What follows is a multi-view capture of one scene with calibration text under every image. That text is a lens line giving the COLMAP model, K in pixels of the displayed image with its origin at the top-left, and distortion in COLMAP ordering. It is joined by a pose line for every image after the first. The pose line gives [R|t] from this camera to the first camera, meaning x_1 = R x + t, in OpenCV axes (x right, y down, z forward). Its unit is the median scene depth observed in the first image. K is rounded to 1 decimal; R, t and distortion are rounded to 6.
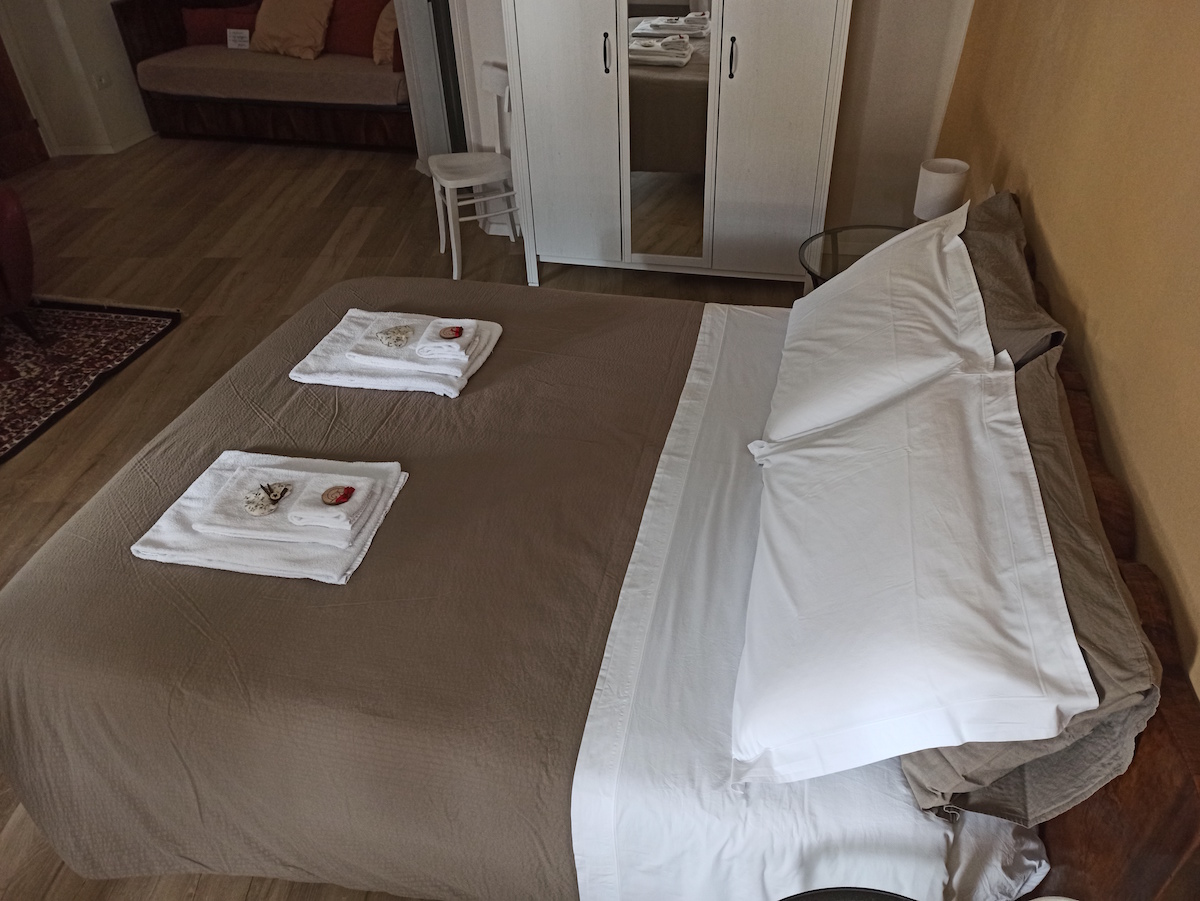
lens RADIAL K [[885.9, 0, 605.6], [0, 885.9, 456.5], [0, 0, 1]] dist [0.067859, -0.054411]
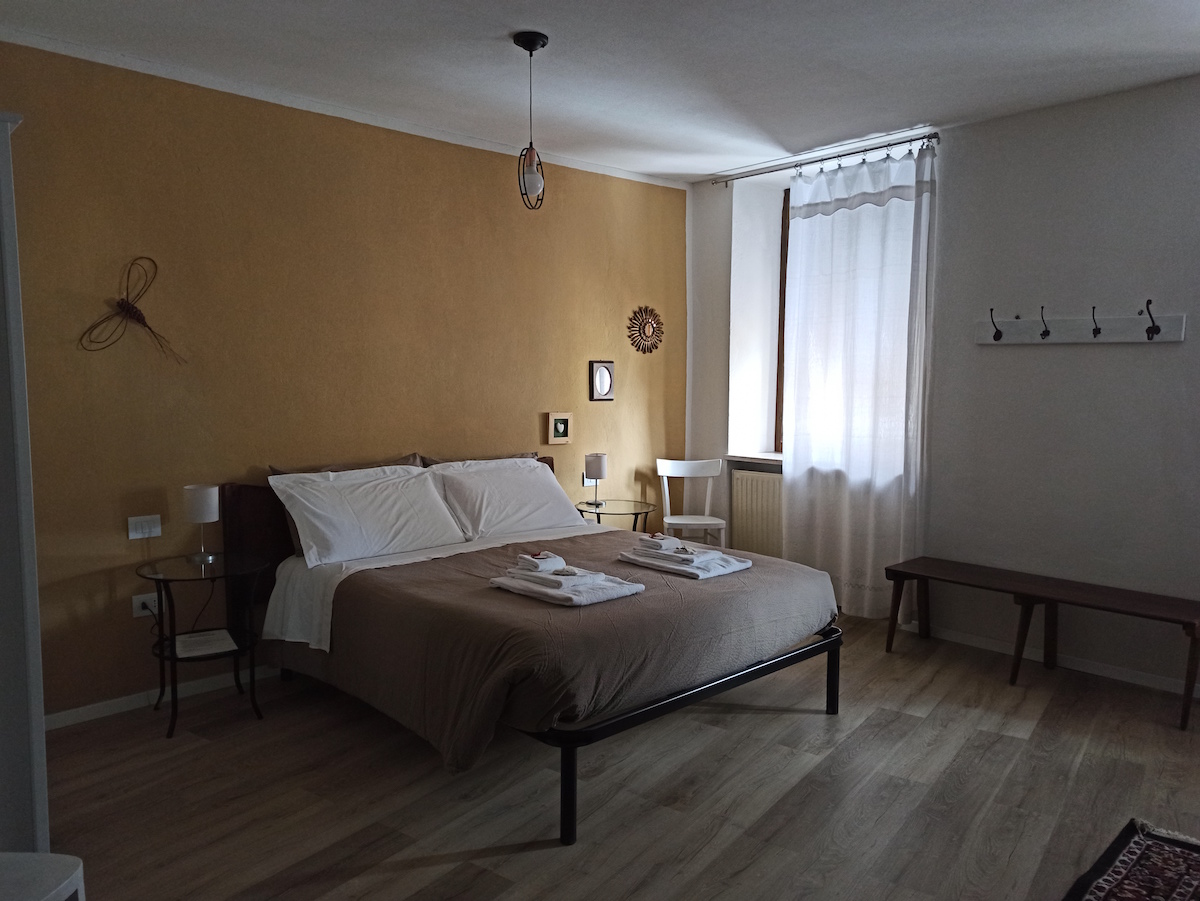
lens RADIAL K [[879.7, 0, 616.3], [0, 879.7, 450.0], [0, 0, 1]] dist [0.054170, -0.010451]
pose [[-0.846516, -0.017704, 0.532068, -0.744545], [0.337213, 0.755543, 0.561643, -0.743337], [-0.411944, 0.654860, -0.633609, 1.250061]]
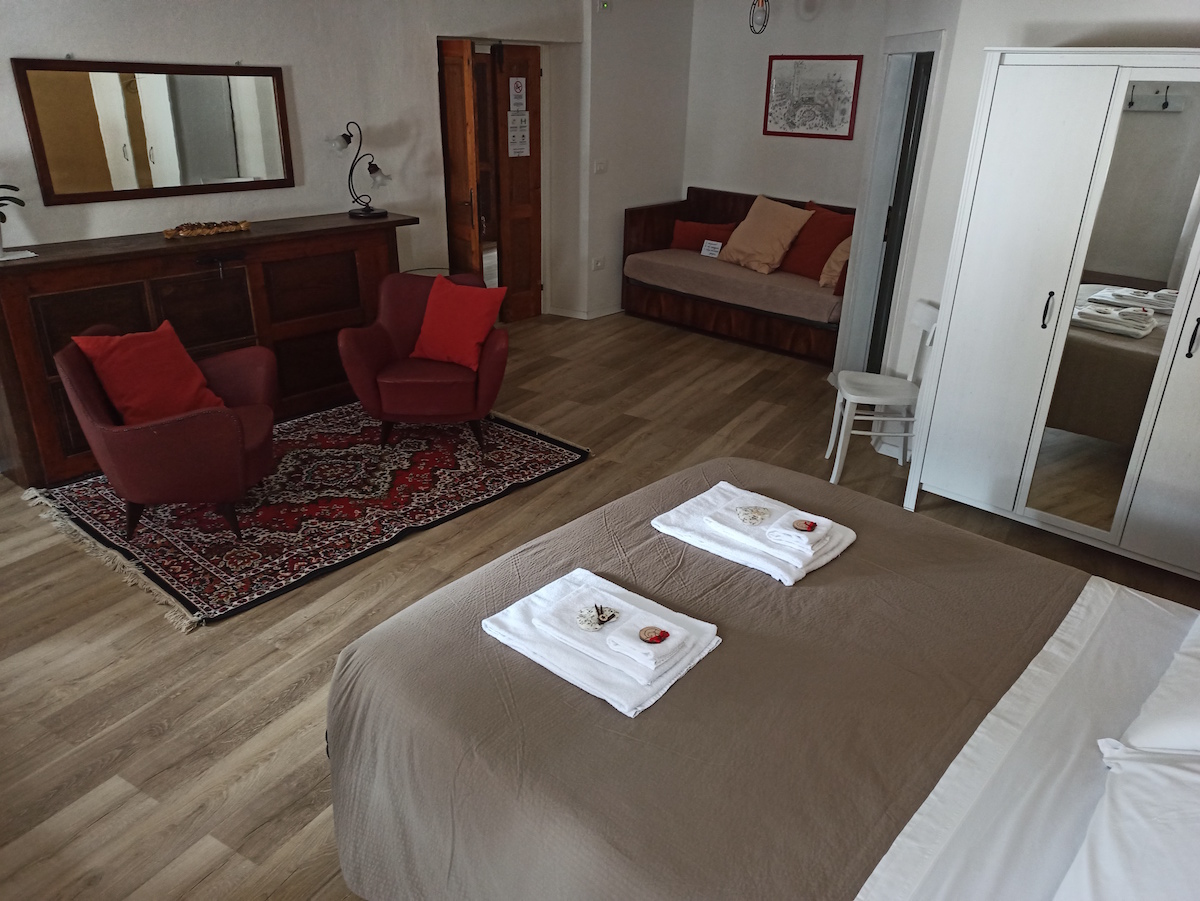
lens RADIAL K [[885.9, 0, 605.6], [0, 885.9, 456.5], [0, 0, 1]] dist [0.067859, -0.054411]
pose [[0.878639, 0.241741, -0.411770, 0.020094], [-0.327287, 0.932826, -0.150727, 0.011826], [0.347673, 0.267202, 0.898736, -0.022848]]
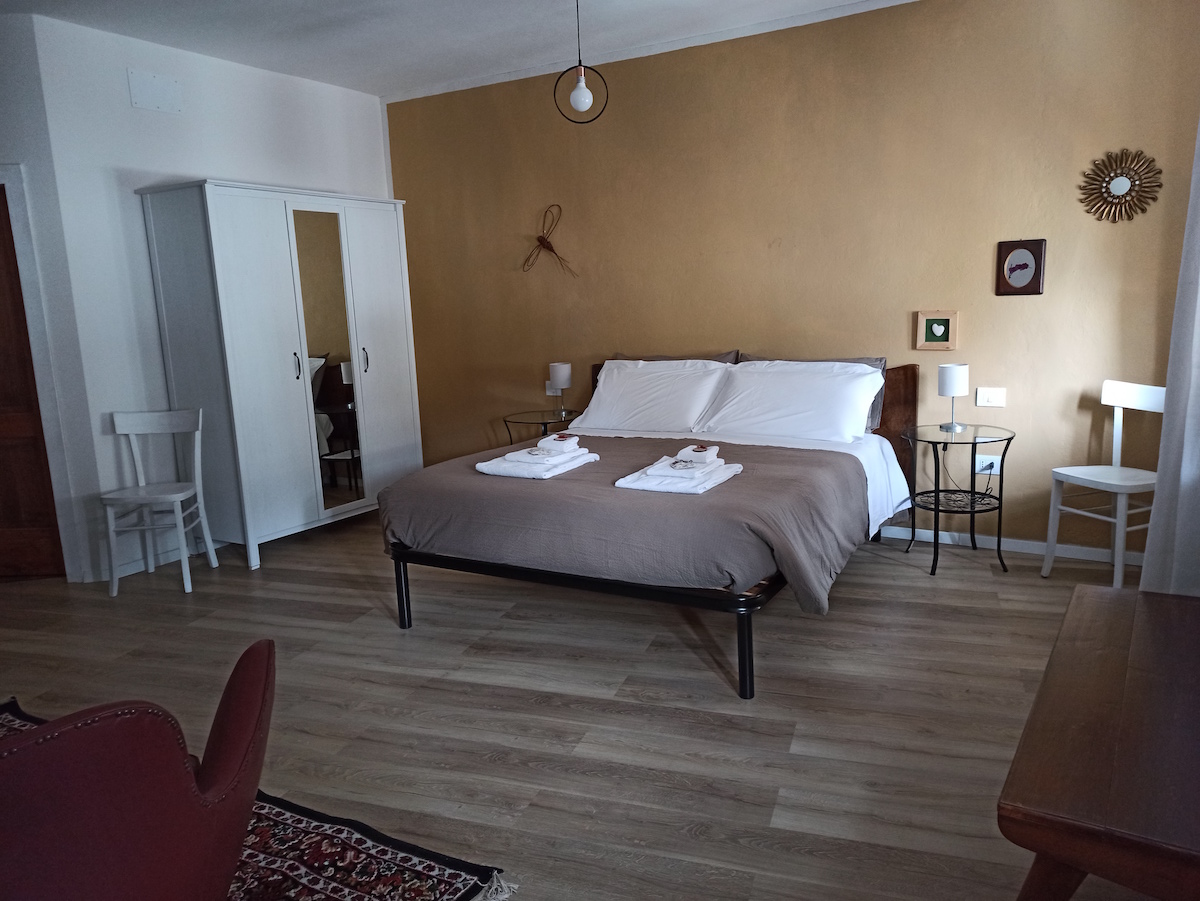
lens RADIAL K [[885.9, 0, 605.6], [0, 885.9, 456.5], [0, 0, 1]] dist [0.067859, -0.054411]
pose [[0.282506, -0.151475, 0.947231, -1.247540], [0.599447, 0.798785, -0.051045, 0.016317], [-0.748902, 0.582235, 0.316463, 0.305022]]
